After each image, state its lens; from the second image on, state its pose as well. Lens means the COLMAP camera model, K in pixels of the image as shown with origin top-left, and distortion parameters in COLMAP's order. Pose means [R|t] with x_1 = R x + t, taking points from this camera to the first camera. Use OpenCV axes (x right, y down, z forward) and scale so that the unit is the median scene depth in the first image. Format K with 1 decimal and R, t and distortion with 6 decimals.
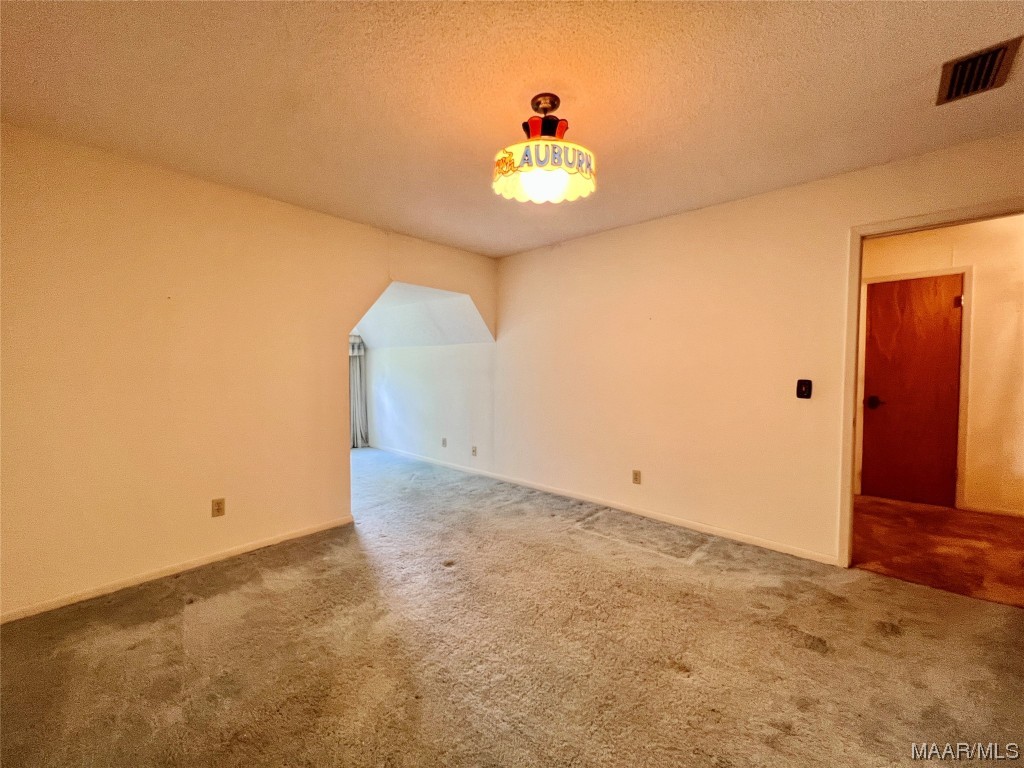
lens RADIAL K [[408.3, 0, 512.0], [0, 408.3, 384.0], [0, 0, 1]] dist [0.000521, 0.000053]
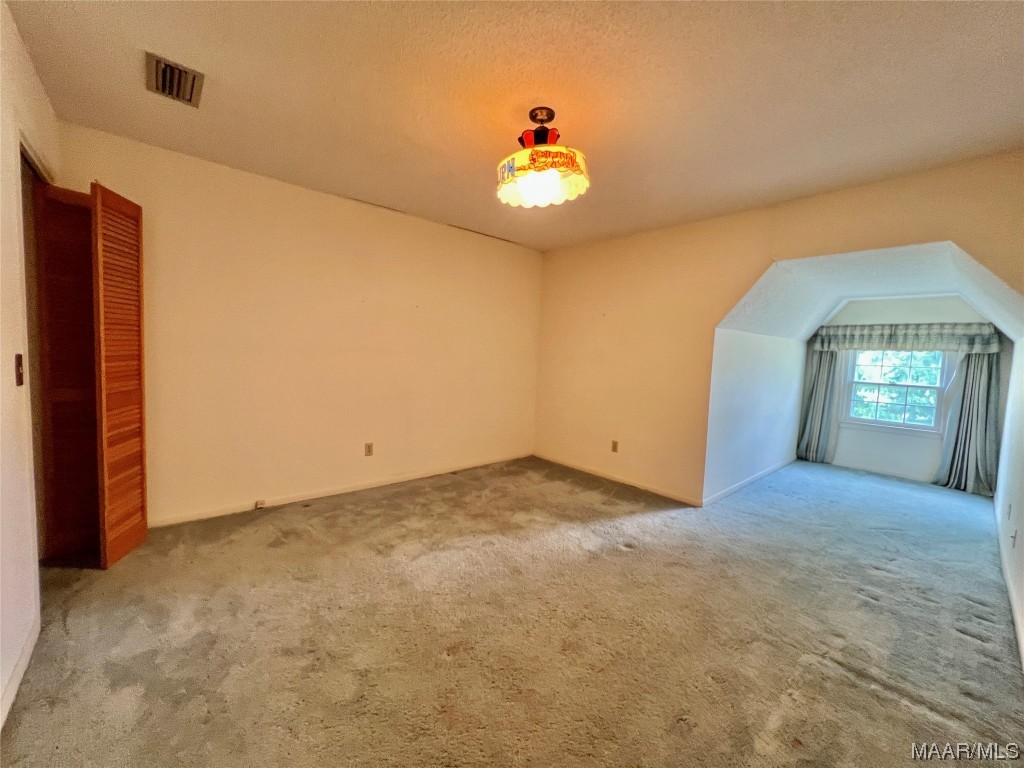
lens RADIAL K [[408.3, 0, 512.0], [0, 408.3, 384.0], [0, 0, 1]] dist [0.000521, 0.000053]
pose [[-0.116064, 0.069094, -0.990836, 0.824447], [-0.080710, 0.993622, 0.078742, -0.025704], [0.989957, 0.089110, -0.109748, 0.730874]]
